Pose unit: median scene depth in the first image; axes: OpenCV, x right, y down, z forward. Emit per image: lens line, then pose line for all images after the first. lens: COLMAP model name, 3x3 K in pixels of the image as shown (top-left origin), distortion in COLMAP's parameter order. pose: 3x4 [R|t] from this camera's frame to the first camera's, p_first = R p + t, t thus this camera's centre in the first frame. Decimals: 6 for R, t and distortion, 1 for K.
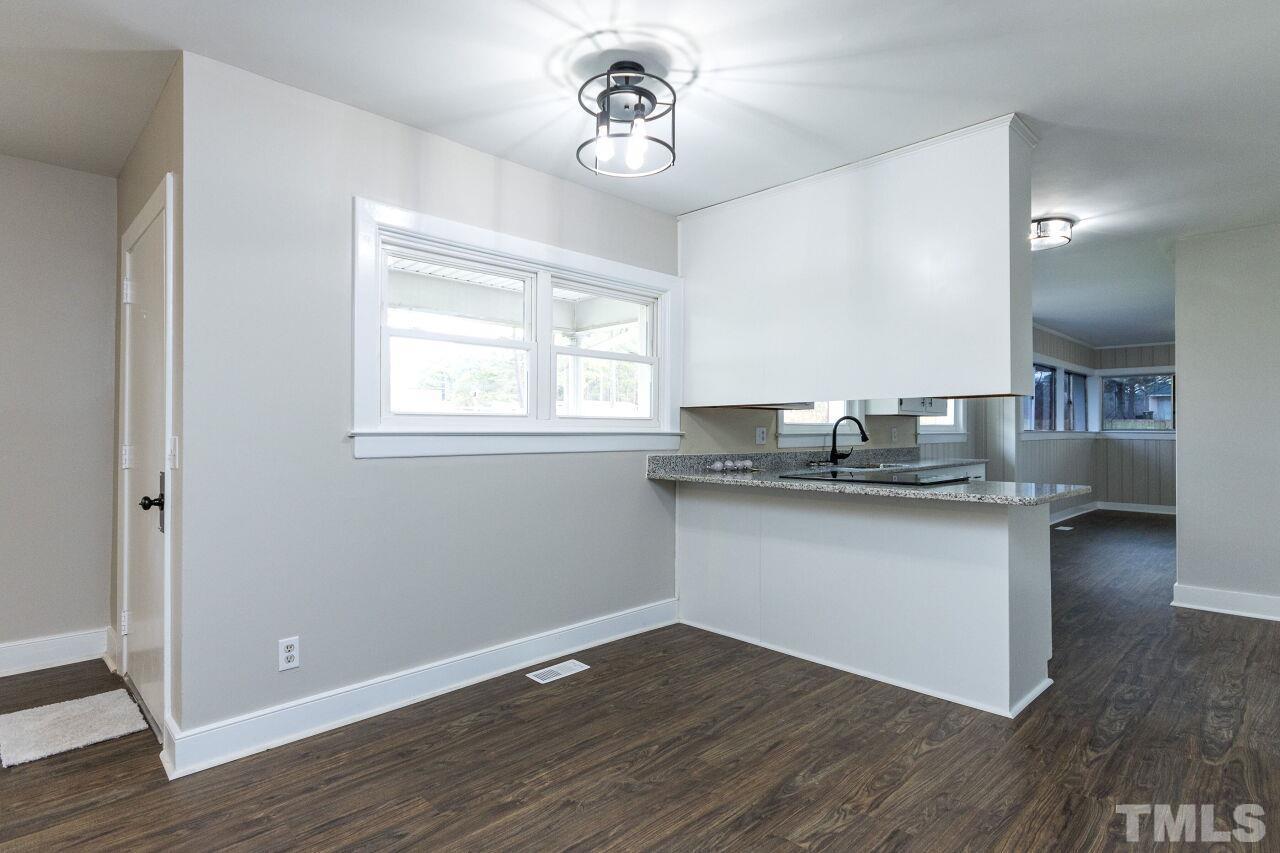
lens RADIAL K [[662.1, 0, 635.2], [0, 662.1, 421.0], [0, 0, 1]] dist [0.002731, -0.000195]
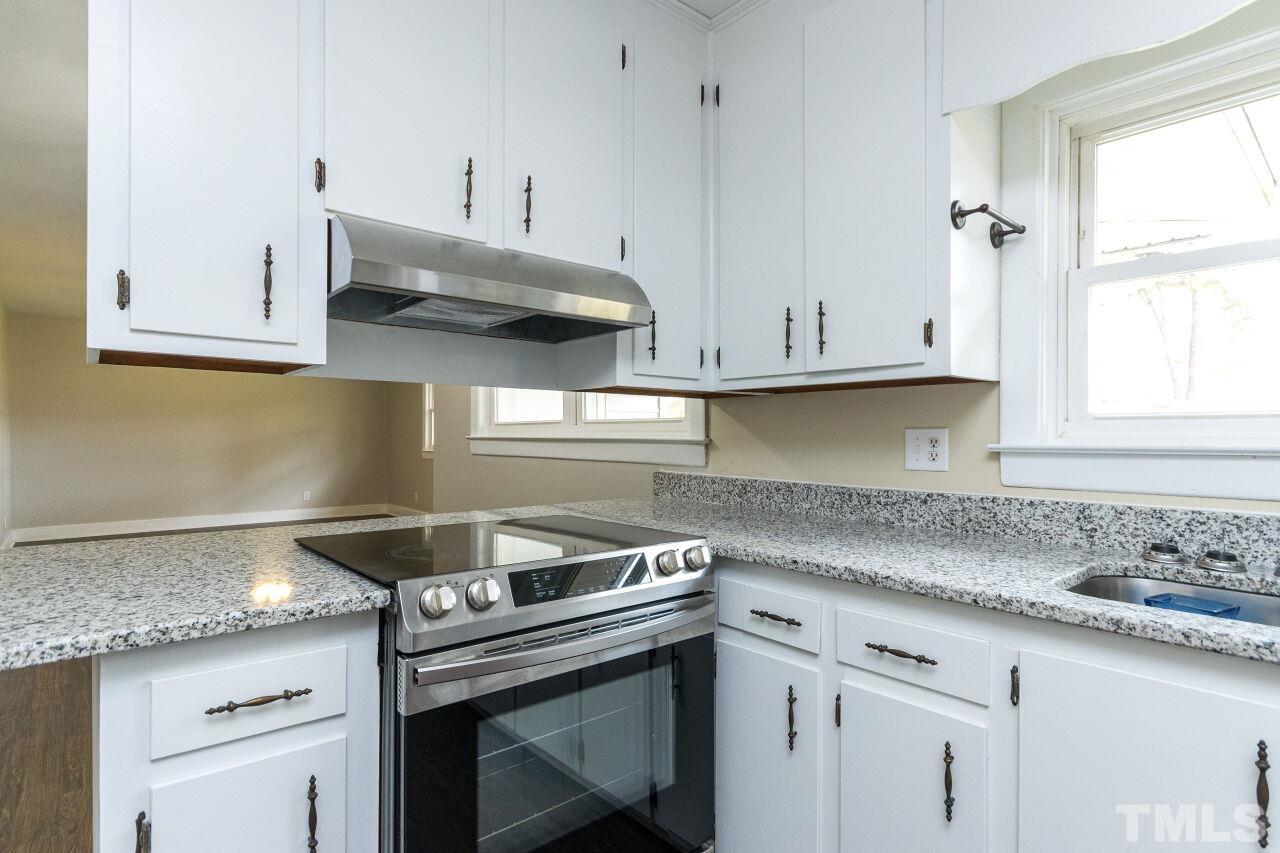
lens RADIAL K [[664.7, 0, 641.7], [0, 664.7, 433.5], [0, 0, 1]] dist [0.001738, -0.000283]
pose [[-0.073562, -0.002473, -0.997288, 0.917529], [0.014387, 0.999890, -0.003541, 0.016887], [0.997187, -0.014609, -0.073519, 1.285894]]
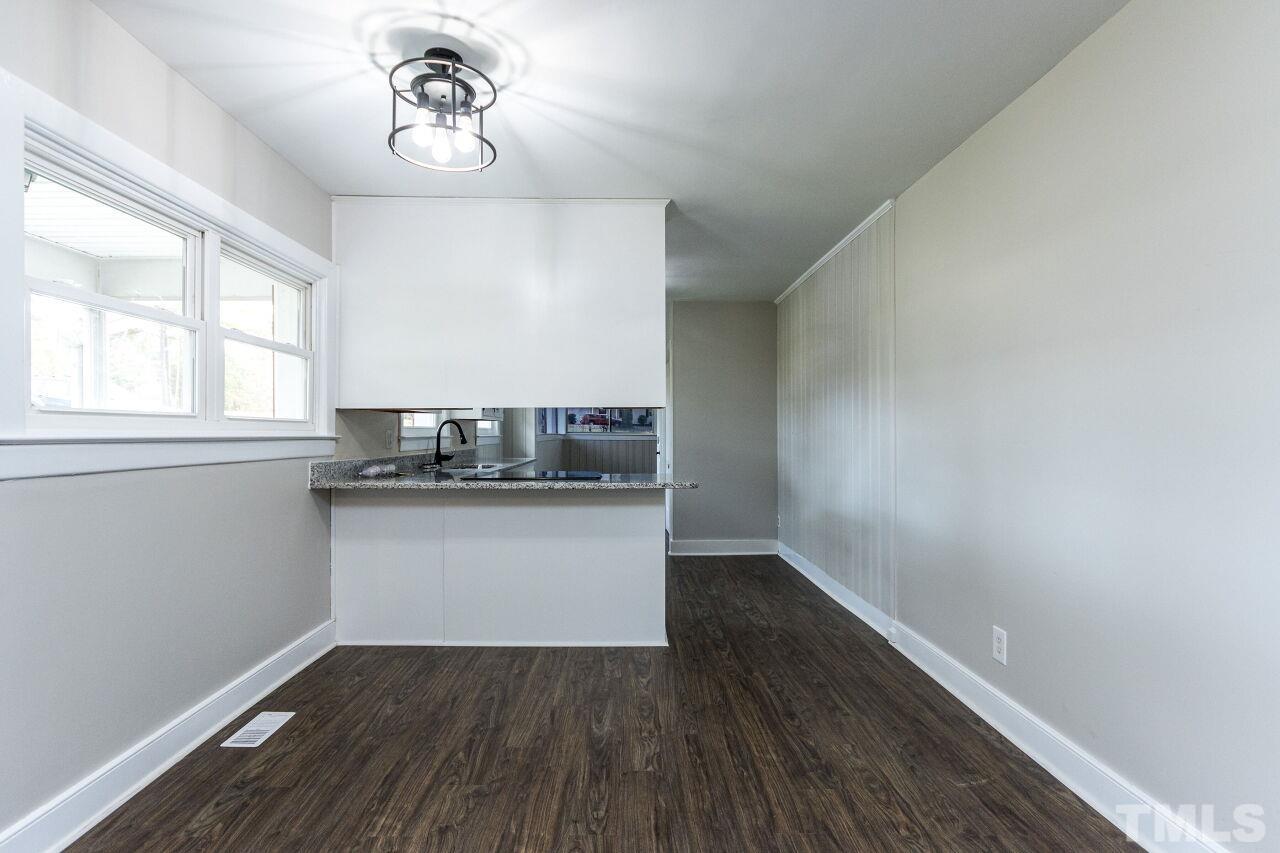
lens RADIAL K [[660.2, 0, 640.1], [0, 660.2, 431.2], [0, 0, 1]] dist [0.004009, 0.000543]
pose [[0.683616, 0.002586, 0.729837, -0.399864], [-0.012031, 0.999898, 0.007727, -0.002139], [-0.729743, -0.014063, 0.683577, 0.104942]]
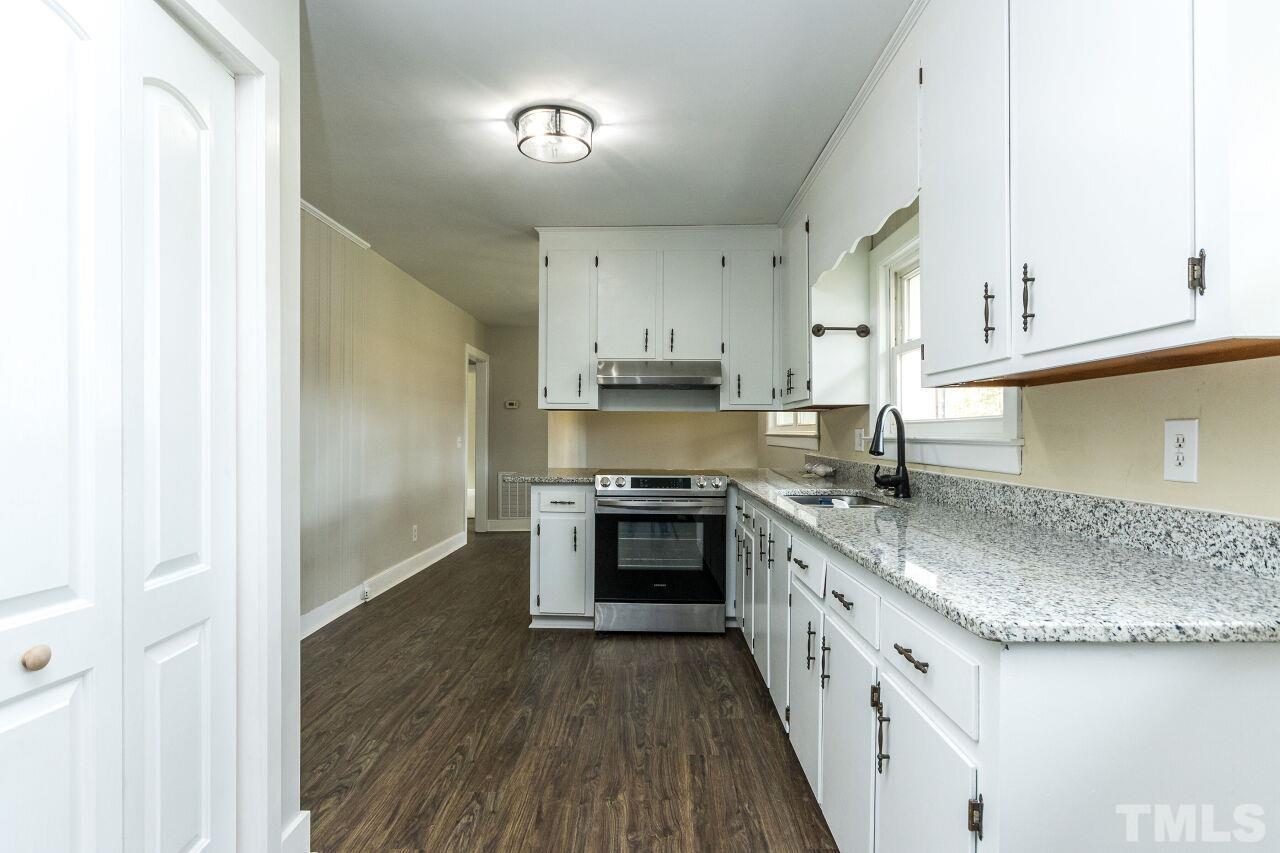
lens RADIAL K [[660.2, 0, 640.1], [0, 660.2, 431.2], [0, 0, 1]] dist [0.004009, 0.000543]
pose [[-0.714622, -0.003697, -0.699501, 1.365566], [0.009275, 0.999848, -0.014760, 0.031338], [0.699450, -0.017035, -0.714479, 2.060178]]
